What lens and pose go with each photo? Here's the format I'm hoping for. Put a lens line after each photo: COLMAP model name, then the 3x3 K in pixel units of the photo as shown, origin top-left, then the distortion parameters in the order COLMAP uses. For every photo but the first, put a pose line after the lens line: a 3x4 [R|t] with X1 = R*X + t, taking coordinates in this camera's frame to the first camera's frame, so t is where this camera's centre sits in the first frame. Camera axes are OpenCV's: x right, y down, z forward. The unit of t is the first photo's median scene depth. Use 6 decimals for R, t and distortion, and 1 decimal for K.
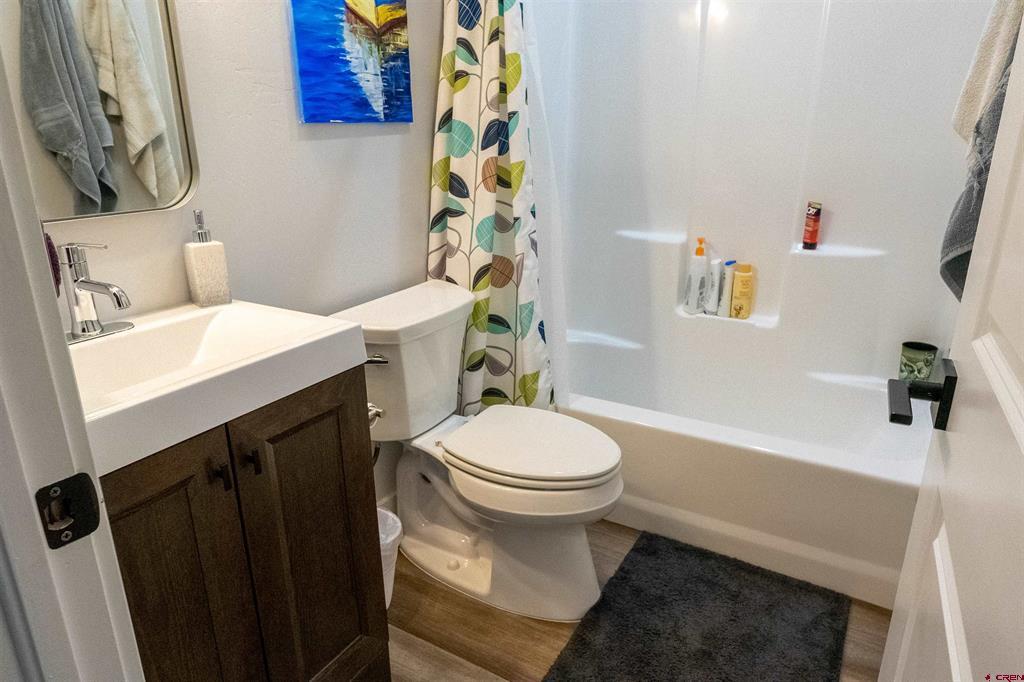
lens RADIAL K [[639.4, 0, 512.2], [0, 639.4, 340.3], [0, 0, 1]] dist [-0.004426, -0.001570]
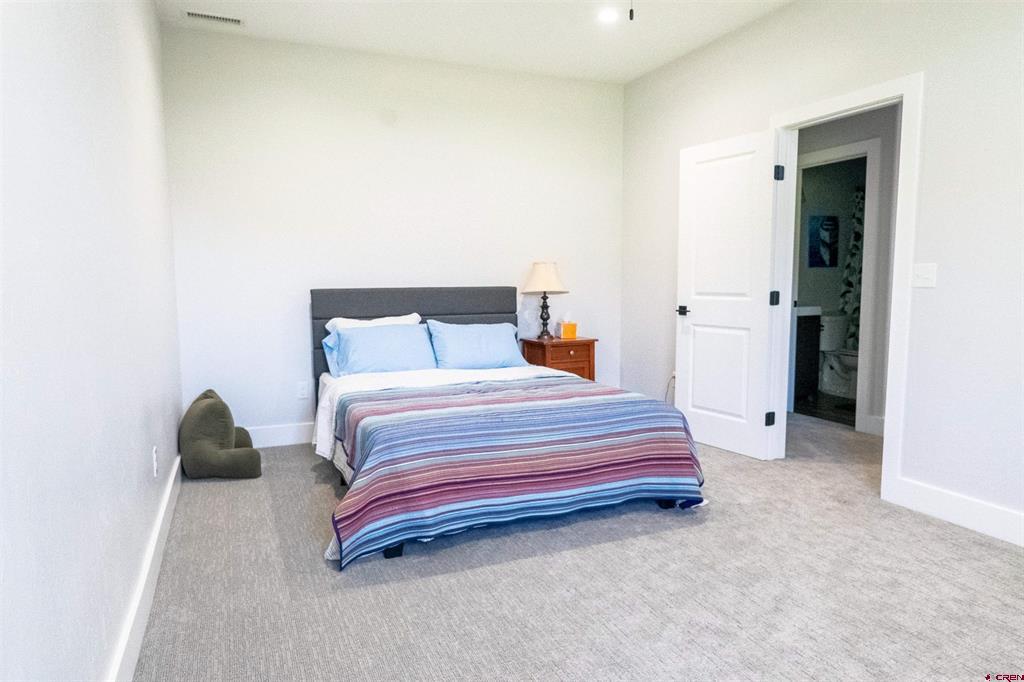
lens RADIAL K [[639.4, 0, 512.9], [0, 639.4, 340.0], [0, 0, 1]] dist [-0.004426, -0.001570]
pose [[0.800731, 0.054451, -0.596545, 0.535856], [-0.181787, 0.970984, -0.155380, 0.927985], [0.570775, 0.232861, 0.787395, -2.714956]]
